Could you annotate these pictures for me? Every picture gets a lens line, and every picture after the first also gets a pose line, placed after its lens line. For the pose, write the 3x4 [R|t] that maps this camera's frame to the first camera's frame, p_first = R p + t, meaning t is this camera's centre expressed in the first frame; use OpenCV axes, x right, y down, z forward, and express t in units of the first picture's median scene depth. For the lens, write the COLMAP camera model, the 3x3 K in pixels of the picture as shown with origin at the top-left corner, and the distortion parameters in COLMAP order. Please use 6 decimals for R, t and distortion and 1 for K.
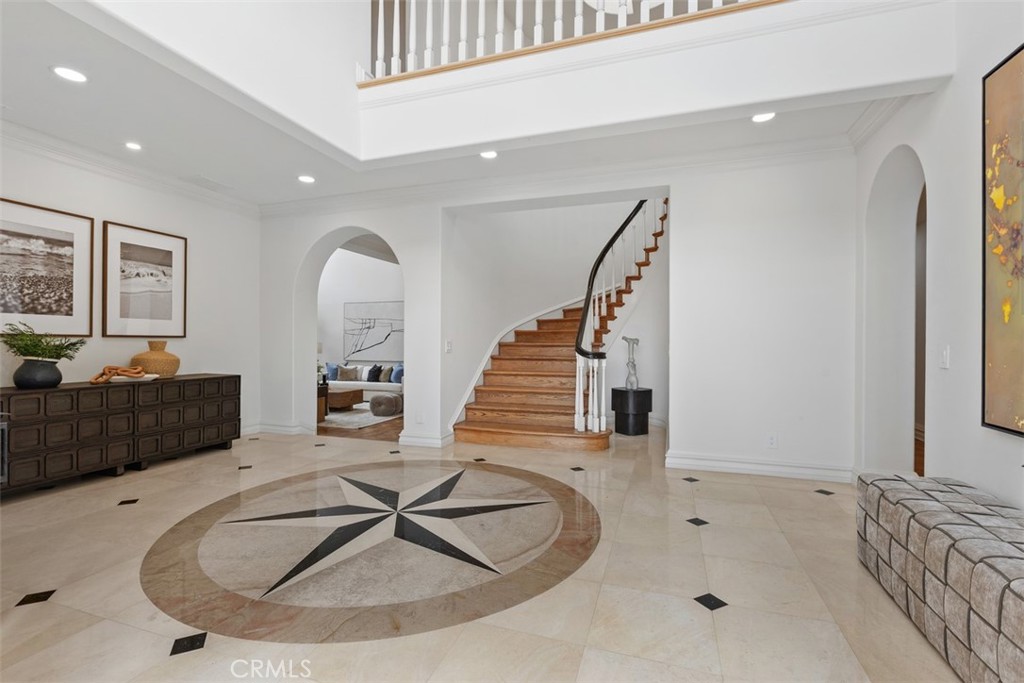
lens RADIAL K [[462.1, 0, 512.0], [0, 462.1, 341.5], [0, 0, 1]] dist [0.000285, 0.000260]
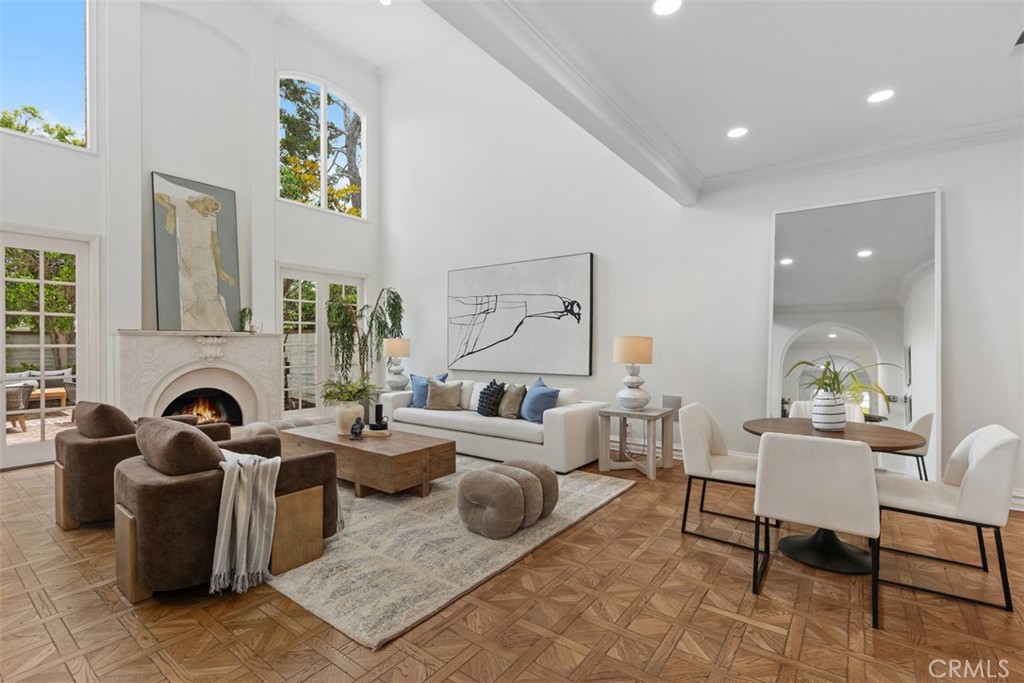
lens RADIAL K [[462.1, 0, 512.0], [0, 462.1, 341.5], [0, 0, 1]] dist [0.000285, 0.000260]
pose [[0.952129, -0.005472, -0.305647, -0.117620], [0.003474, 0.999969, -0.007083, 0.010937], [0.305676, 0.005682, 0.952119, 0.508781]]
